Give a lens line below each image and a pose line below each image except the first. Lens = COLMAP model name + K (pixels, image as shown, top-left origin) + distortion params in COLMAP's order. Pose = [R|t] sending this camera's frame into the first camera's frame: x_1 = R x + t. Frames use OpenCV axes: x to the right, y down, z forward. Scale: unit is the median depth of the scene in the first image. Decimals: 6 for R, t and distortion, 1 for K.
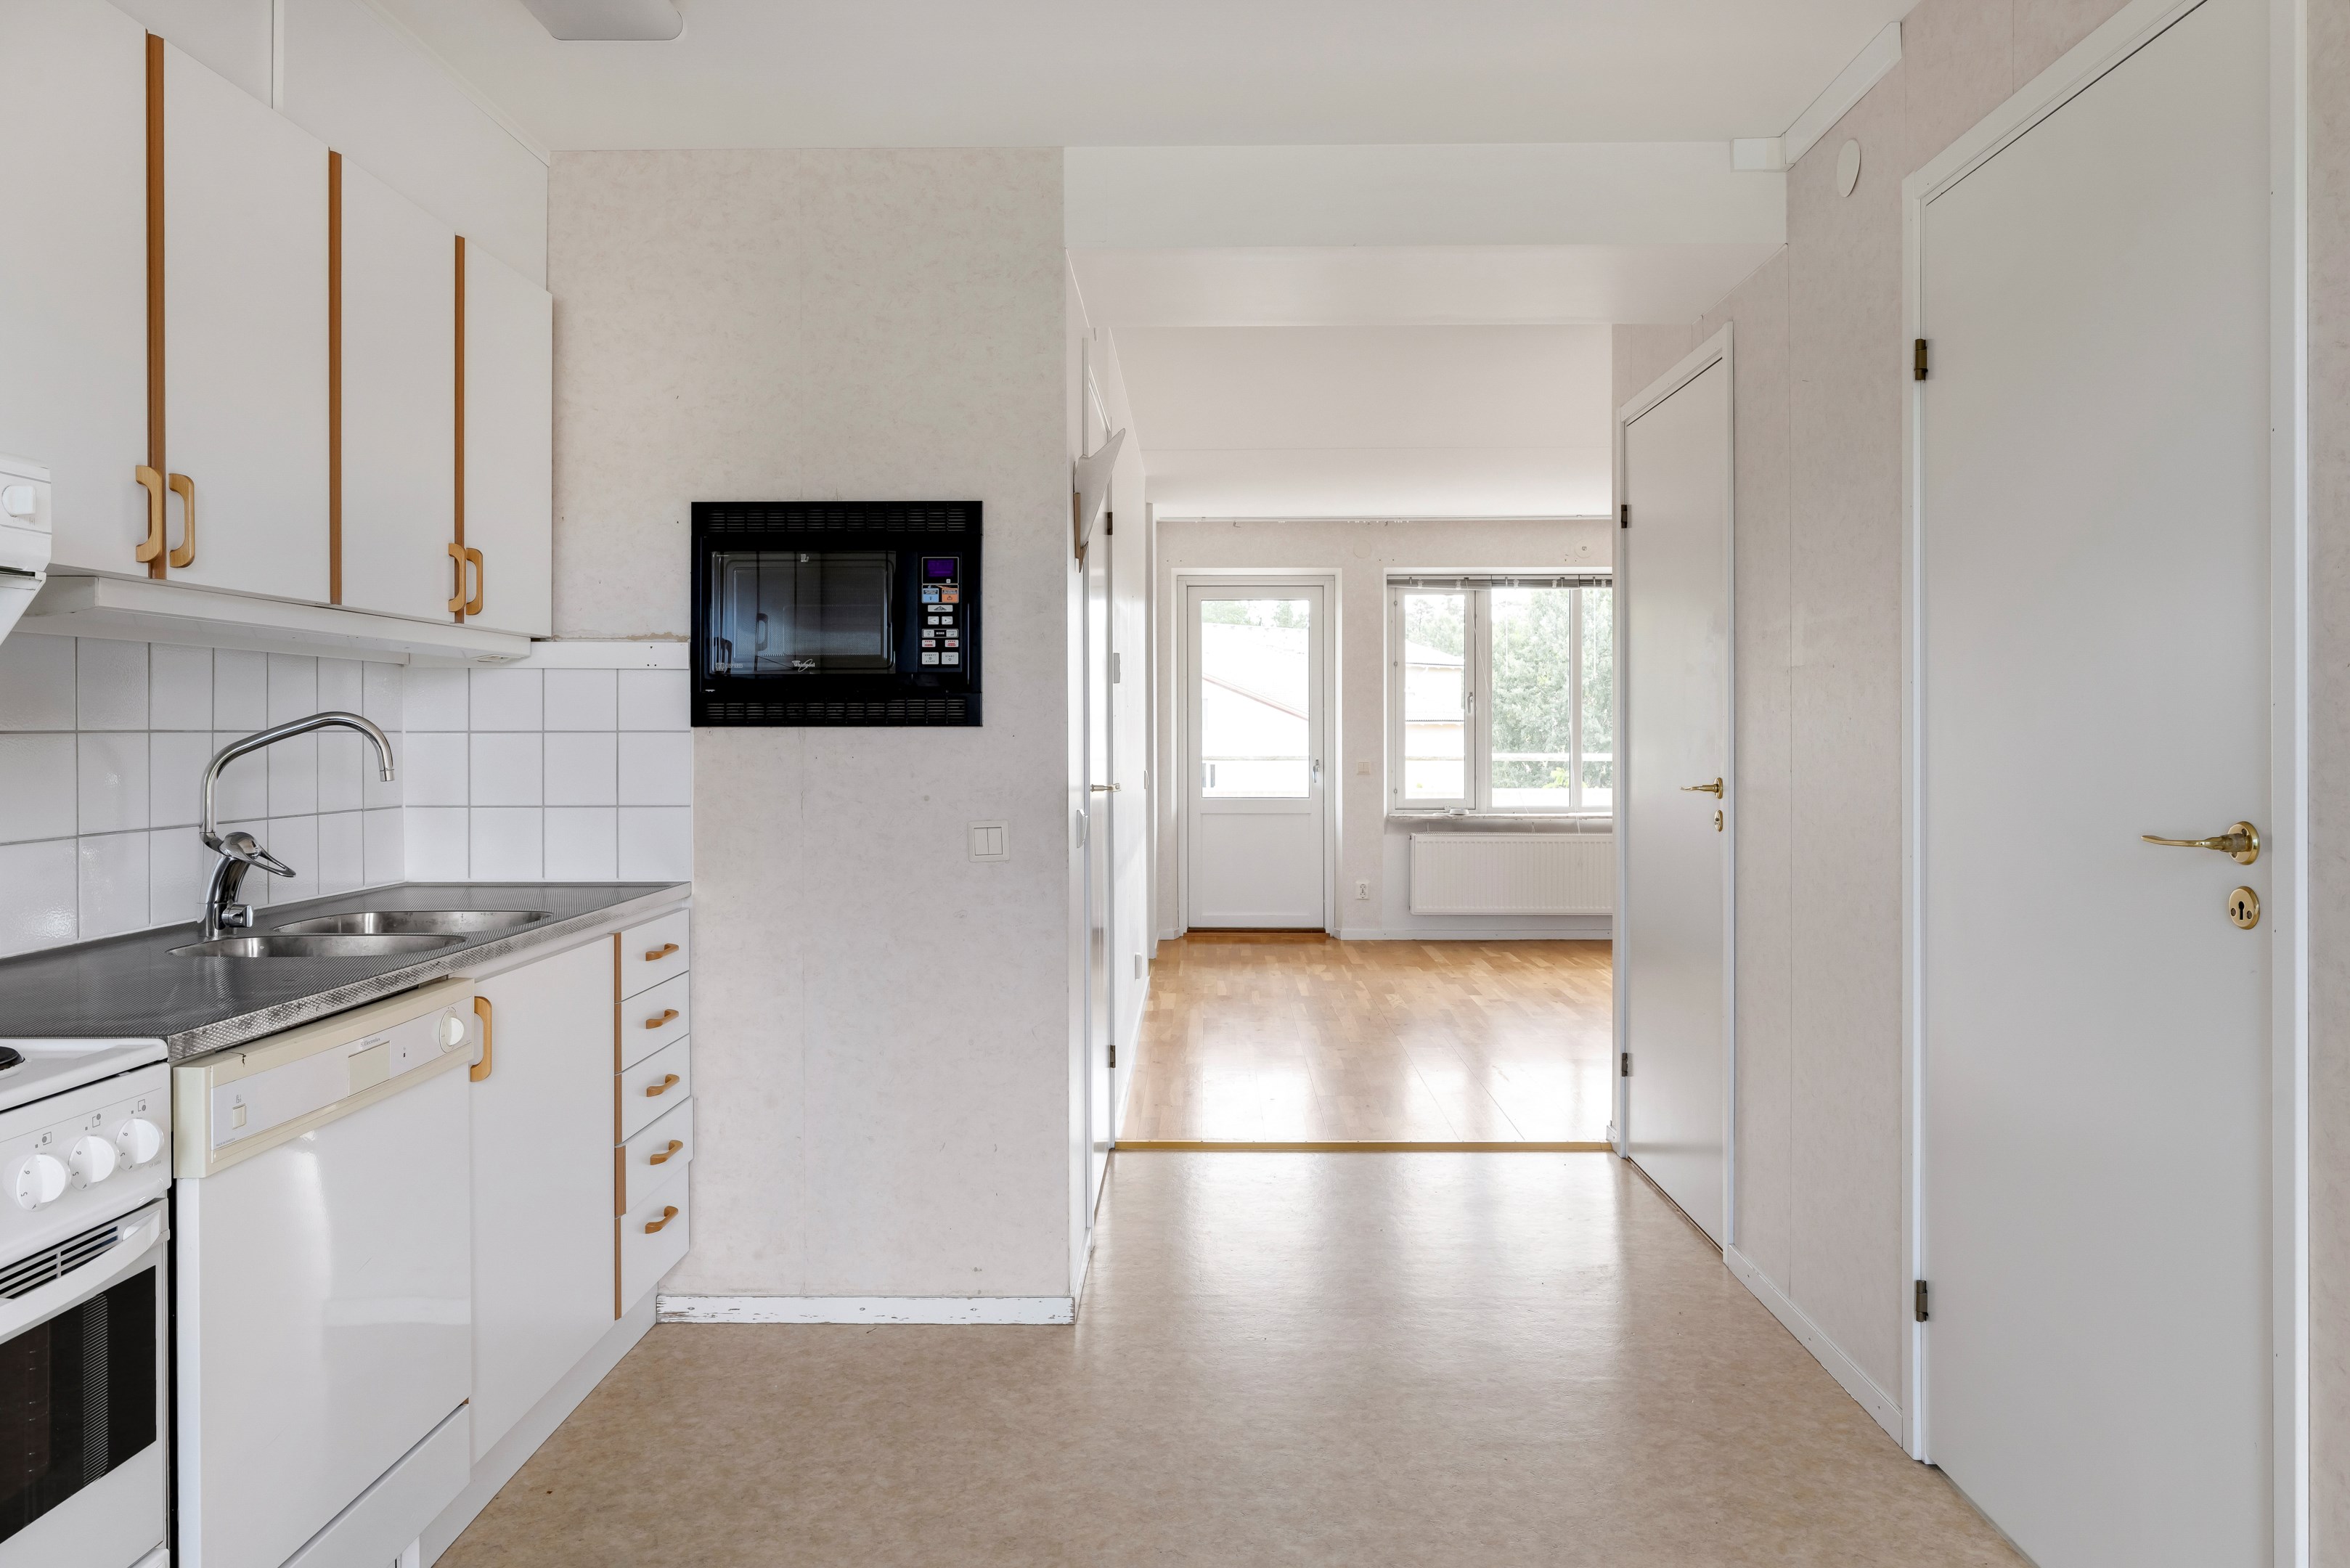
lens RADIAL K [[1558.7, 0, 1153.8], [0, 1558.7, 715.3], [0, 0, 1]] dist [-0.003021, 0.003211]
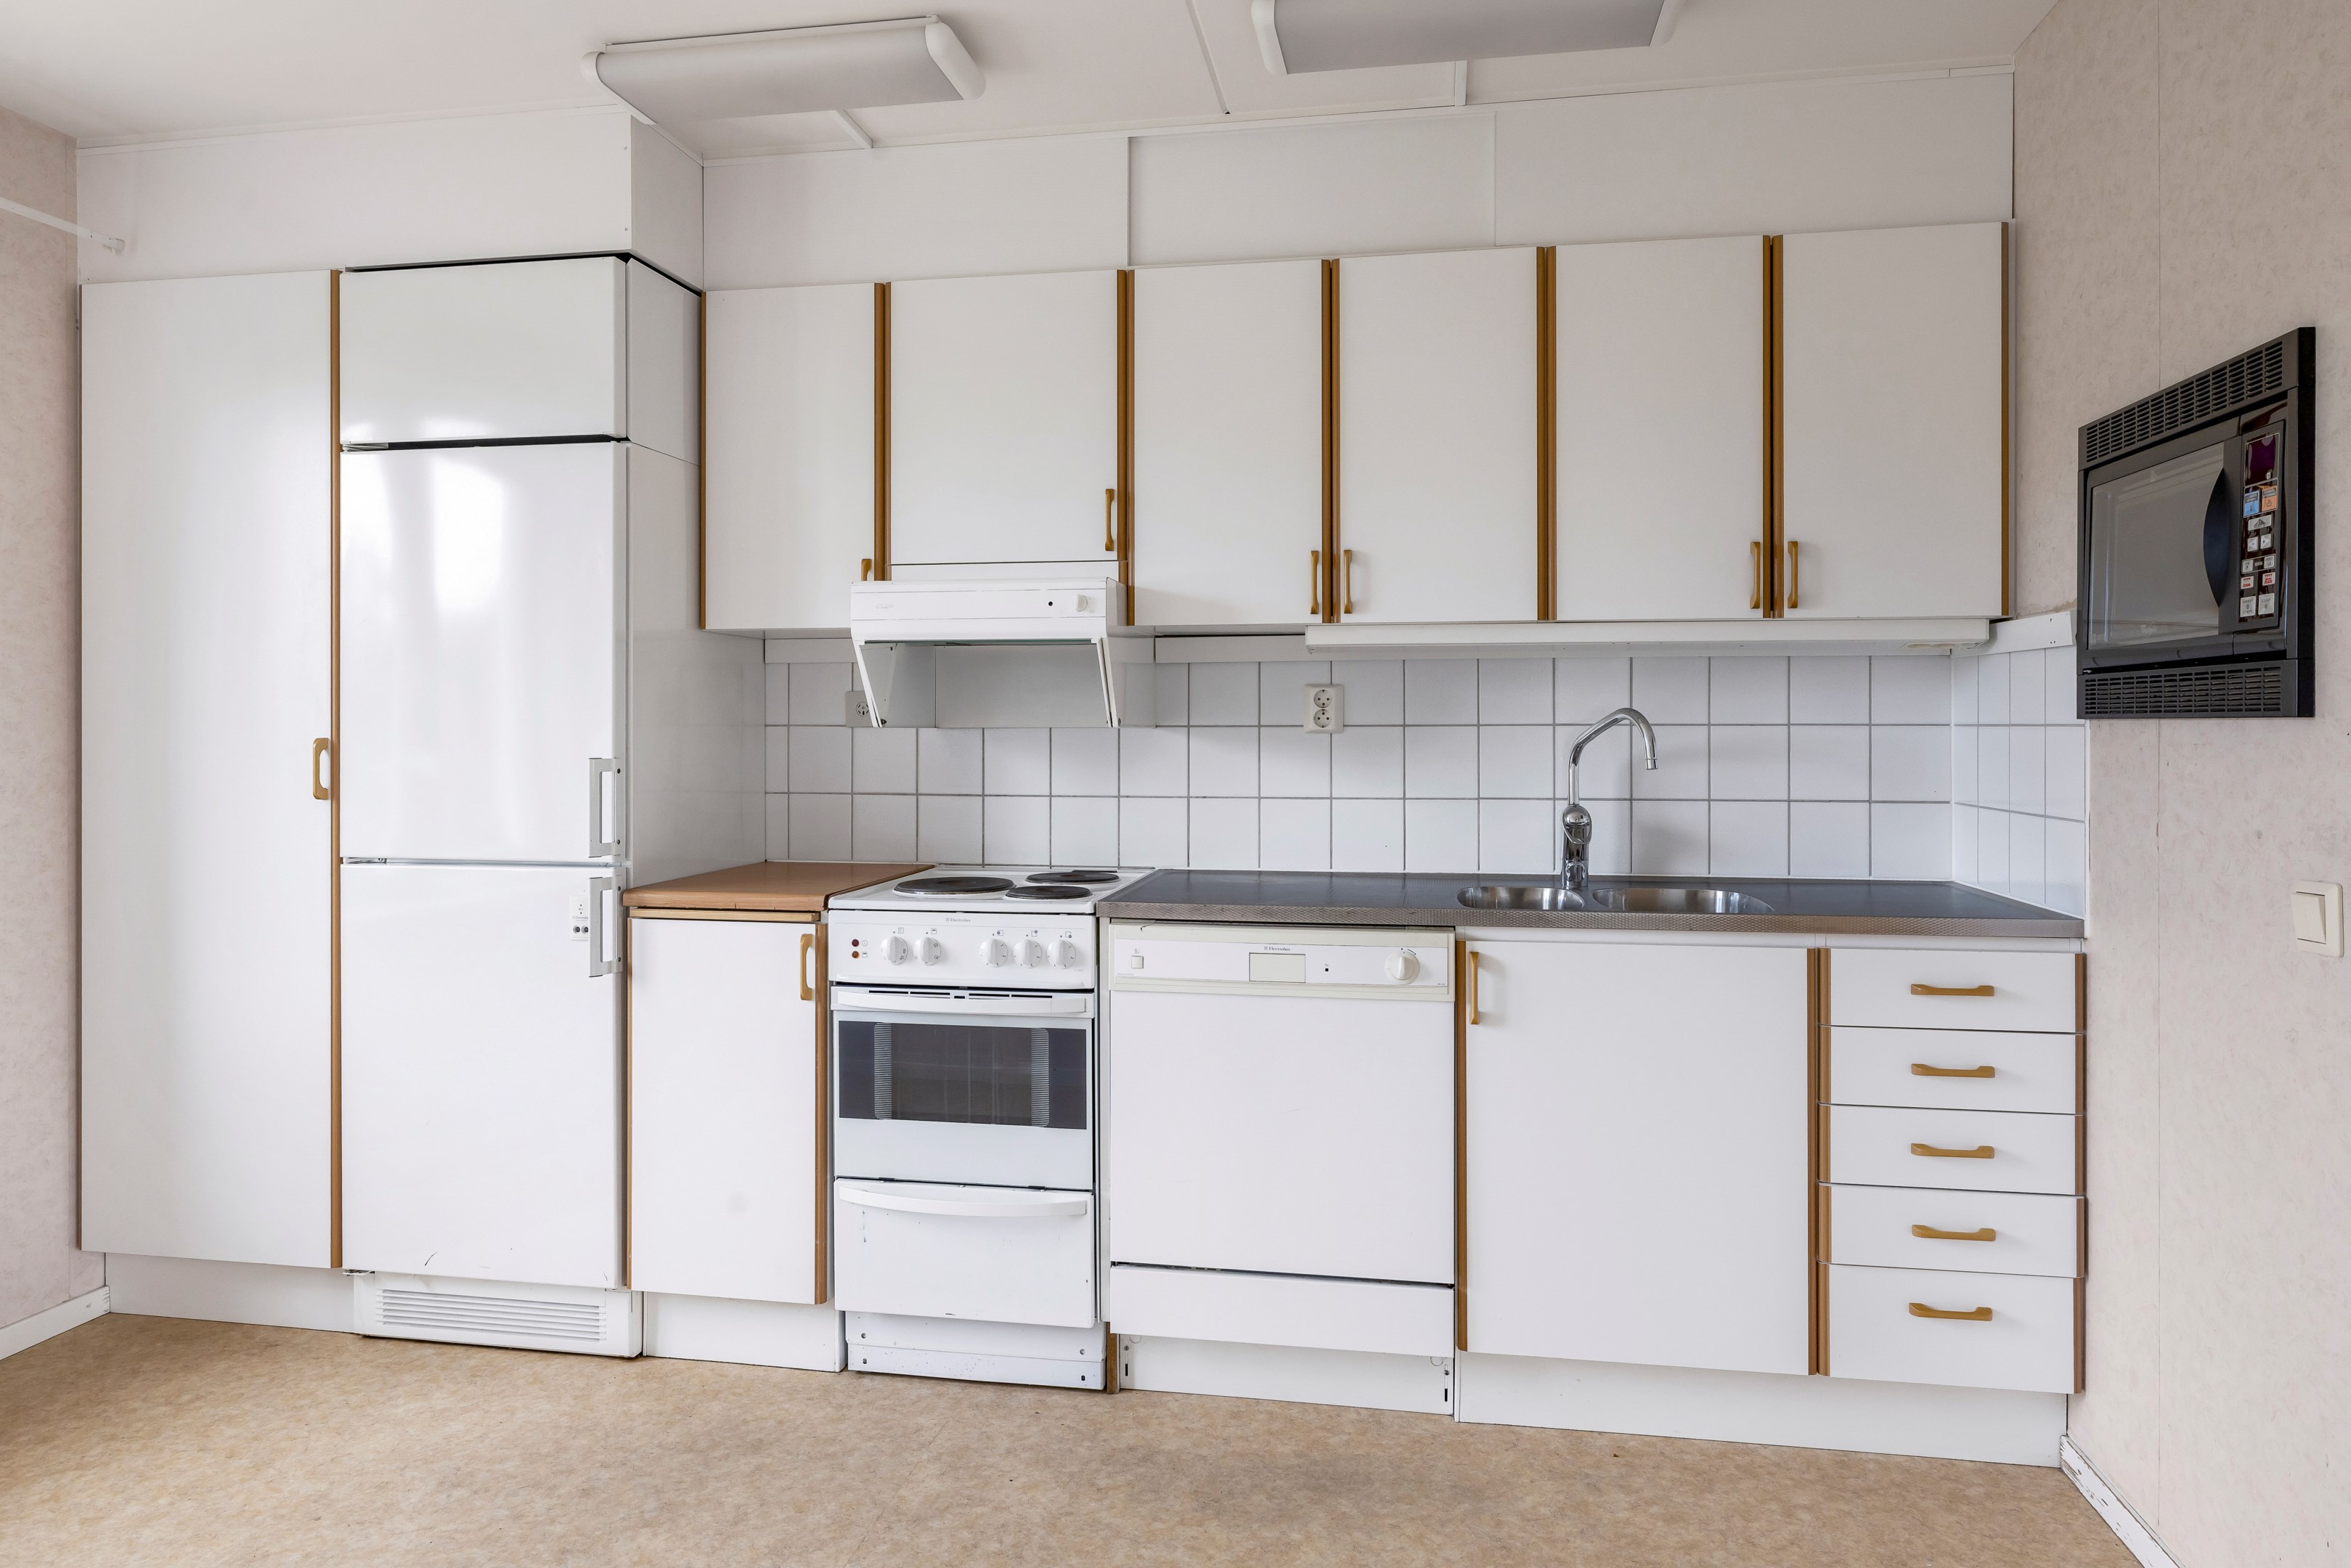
lens RADIAL K [[1471.4, 0, 1199.6], [0, 1471.4, 716.6], [0, 0, 1]] dist [-0.003528, -0.002600]
pose [[-0.139253, -0.004606, -0.990246, 0.487459], [0.010063, 0.999931, -0.006066, 0.006063], [0.990206, -0.010810, -0.139197, 0.675198]]
